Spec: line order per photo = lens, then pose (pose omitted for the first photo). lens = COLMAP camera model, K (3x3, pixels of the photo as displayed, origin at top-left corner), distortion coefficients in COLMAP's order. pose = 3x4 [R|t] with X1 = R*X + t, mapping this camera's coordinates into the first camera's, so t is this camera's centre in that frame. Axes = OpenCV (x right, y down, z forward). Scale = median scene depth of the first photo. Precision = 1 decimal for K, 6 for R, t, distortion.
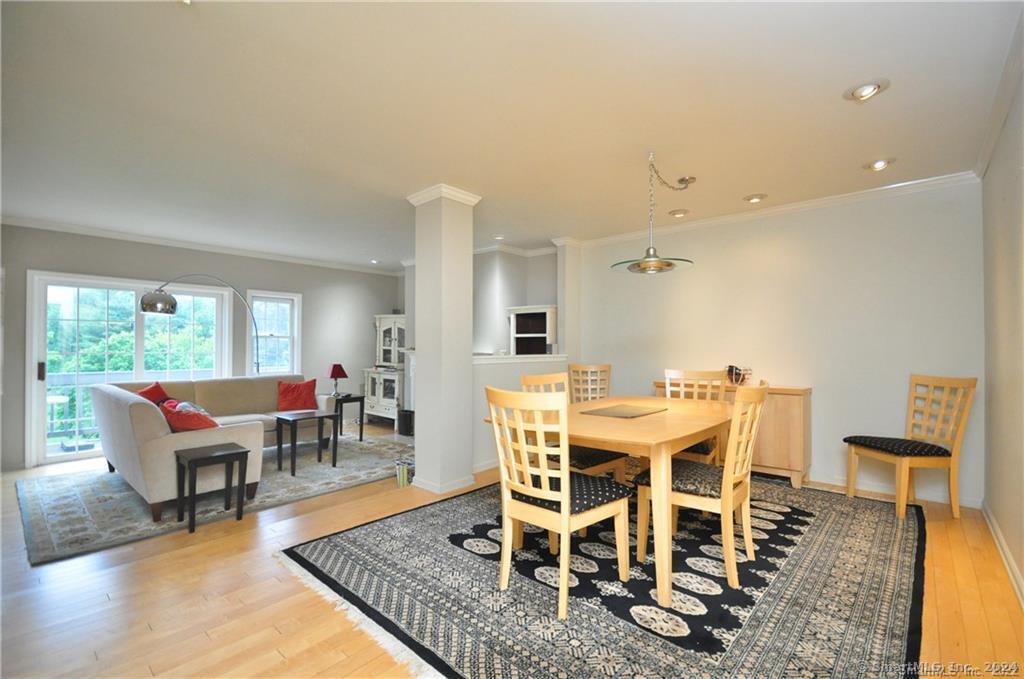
lens RADIAL K [[450.5, 0, 516.9], [0, 450.5, 343.0], [0, 0, 1]] dist [0.004689, -0.003549]
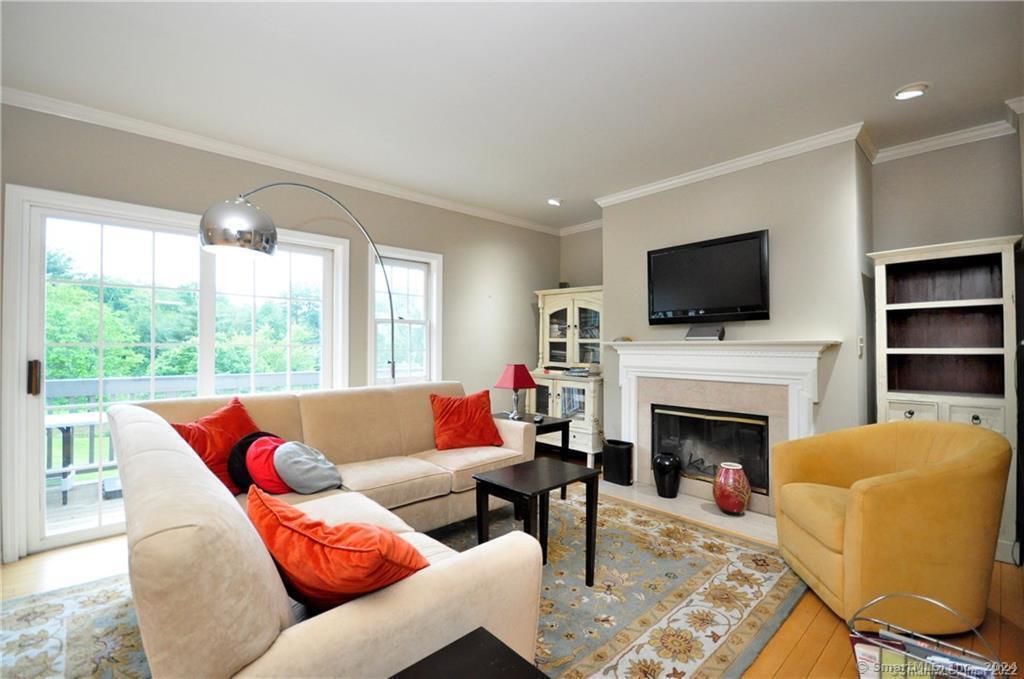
lens RADIAL K [[450.5, 0, 516.9], [0, 450.5, 343.0], [0, 0, 1]] dist [0.004689, -0.003549]
pose [[0.993811, -0.006855, -0.110873, -0.339640], [0.006410, 0.999970, -0.004375, 0.022094], [0.110900, 0.003637, 0.993825, 0.422813]]
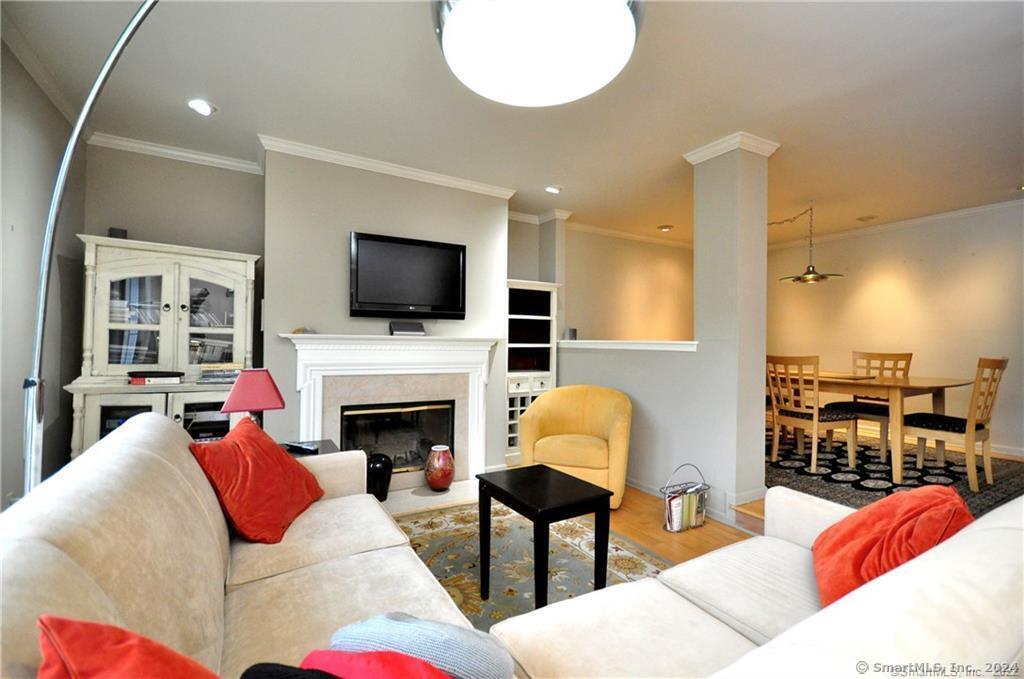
lens RADIAL K [[450.5, 0, 516.9], [0, 450.5, 343.0], [0, 0, 1]] dist [0.004689, -0.003549]
pose [[0.315660, -0.006019, 0.948853, -0.683899], [-0.017892, 0.999764, 0.012294, 0.017778], [-0.948704, -0.020858, 0.315478, 0.699478]]
